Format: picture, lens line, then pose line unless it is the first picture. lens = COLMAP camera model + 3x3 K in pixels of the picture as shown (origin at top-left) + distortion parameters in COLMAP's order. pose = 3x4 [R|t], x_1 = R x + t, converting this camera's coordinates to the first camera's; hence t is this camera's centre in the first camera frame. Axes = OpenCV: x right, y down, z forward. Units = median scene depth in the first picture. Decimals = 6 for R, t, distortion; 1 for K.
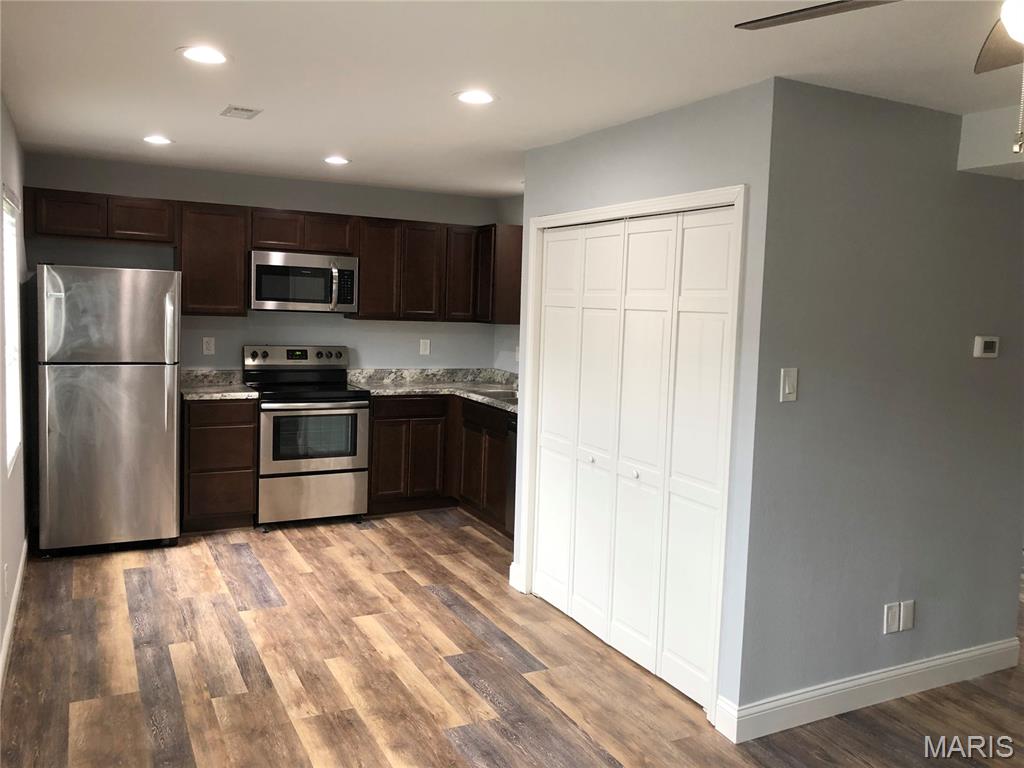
lens RADIAL K [[838.5, 0, 512.8], [0, 838.5, 377.5], [0, 0, 1]] dist [0.031621, -0.025845]
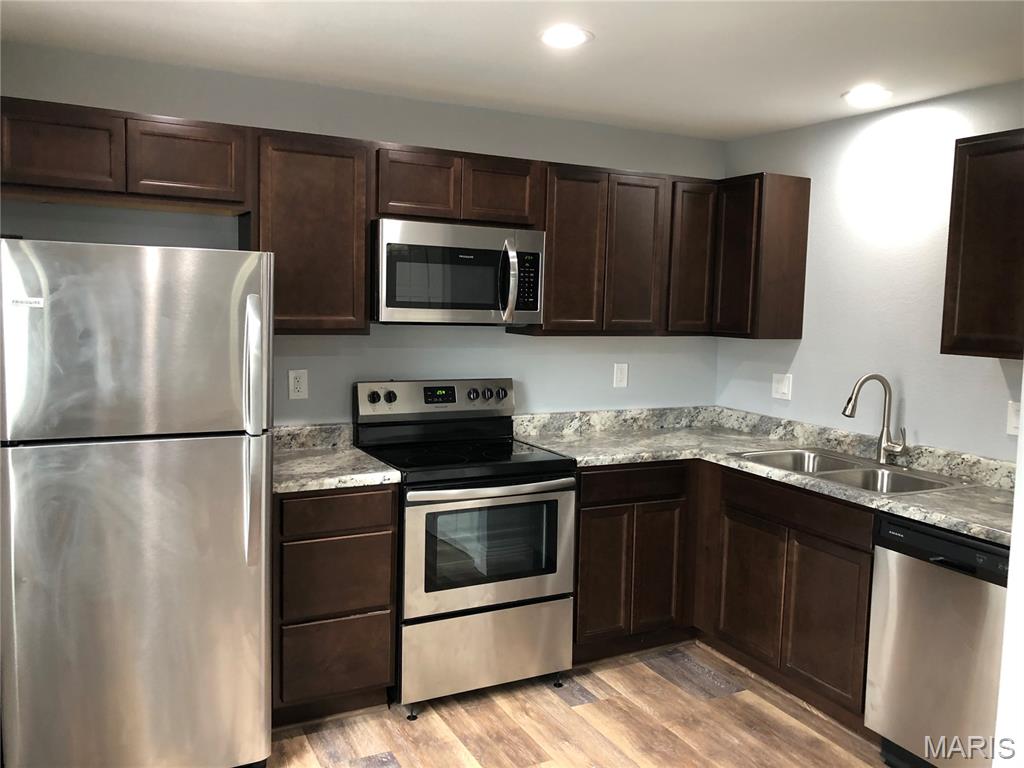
lens RADIAL K [[838.5, 0, 512.8], [0, 838.5, 387.6], [0, 0, 1]] dist [0.031621, -0.025845]
pose [[0.999940, -0.008915, -0.006305, -0.219815], [0.009002, 0.999864, 0.013796, -0.044324], [0.006181, -0.013852, 0.999885, 0.437320]]
